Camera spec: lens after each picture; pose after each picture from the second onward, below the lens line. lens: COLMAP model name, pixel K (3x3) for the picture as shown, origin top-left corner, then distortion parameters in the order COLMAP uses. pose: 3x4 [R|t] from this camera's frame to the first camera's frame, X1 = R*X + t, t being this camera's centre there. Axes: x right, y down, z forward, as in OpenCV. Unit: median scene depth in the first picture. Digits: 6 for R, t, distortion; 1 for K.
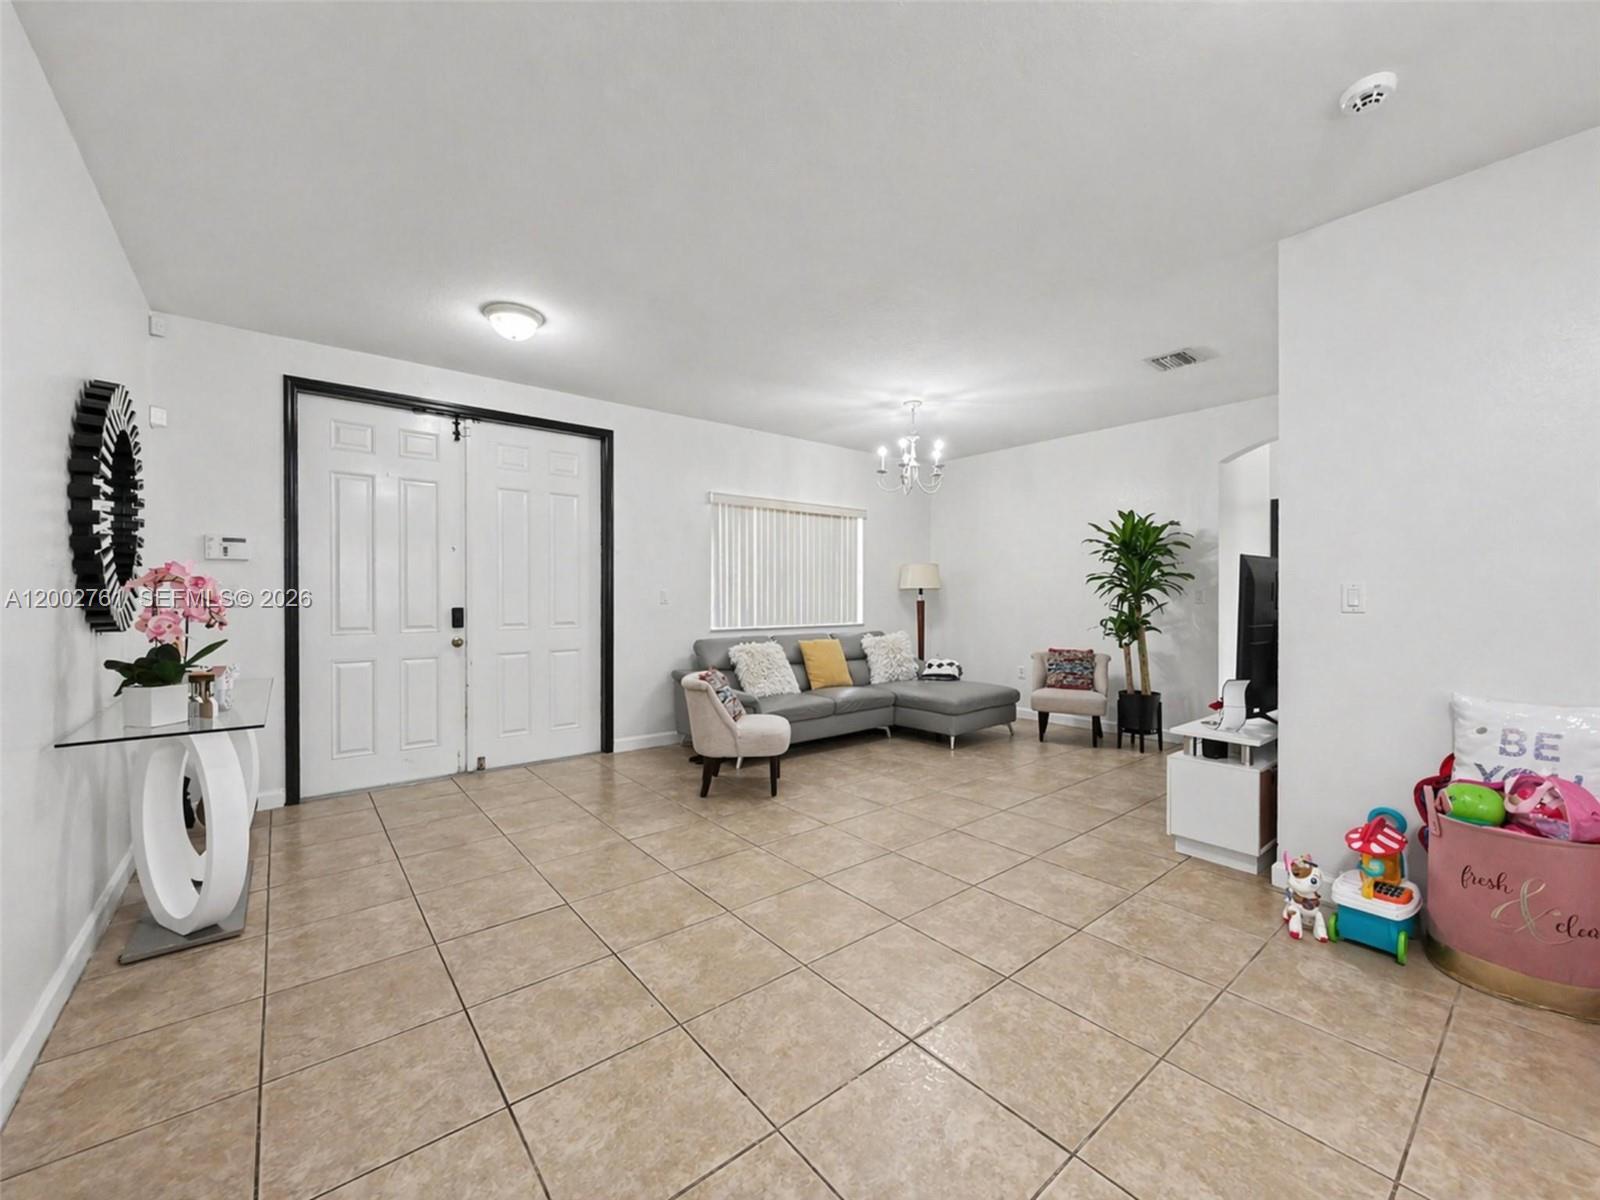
lens RADIAL K [[662.5, 0, 786.4], [0, 662.5, 600.8], [0, 0, 1]] dist [-0.000004, -0.000932]
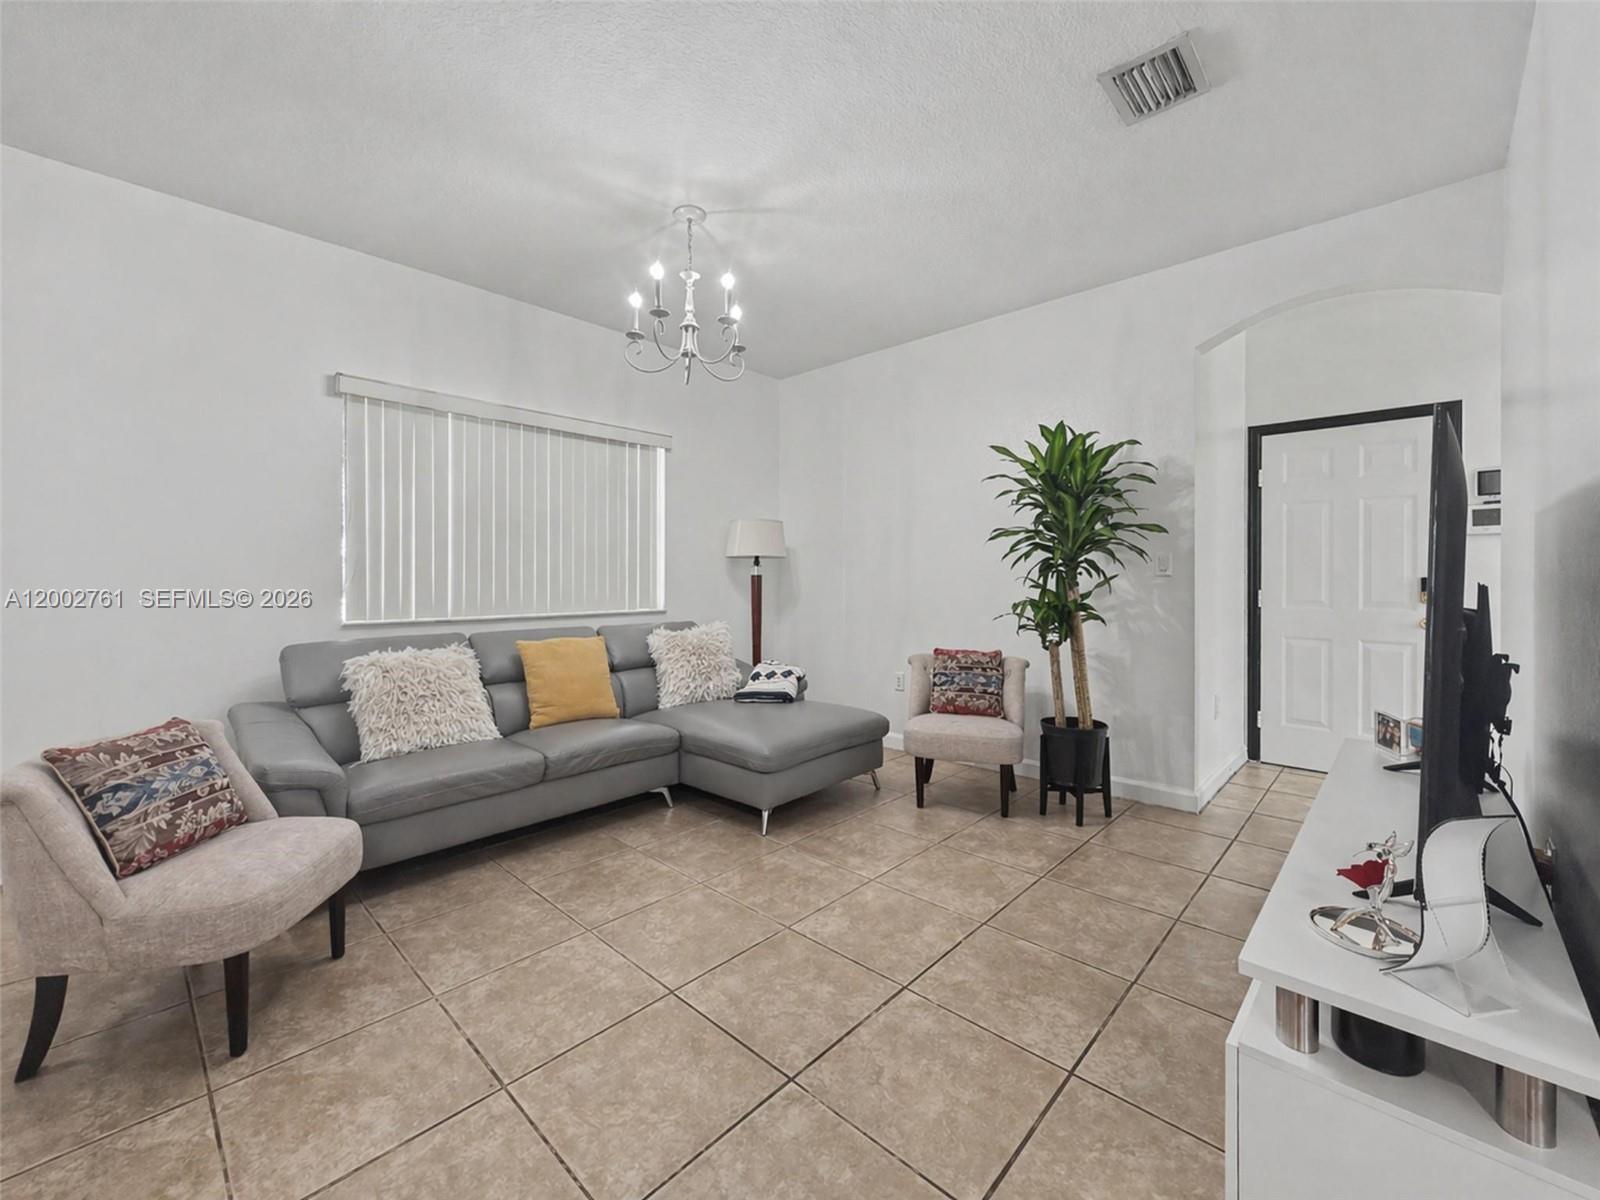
lens RADIAL K [[662.5, 0, 792.3], [0, 662.5, 579.0], [0, 0, 1]] dist [-0.000004, -0.000932]
pose [[0.992474, -0.000710, 0.122455, 0.196377], [0.001268, 0.999989, -0.004475, 0.008772], [-0.122450, 0.004596, 0.992464, 0.416140]]
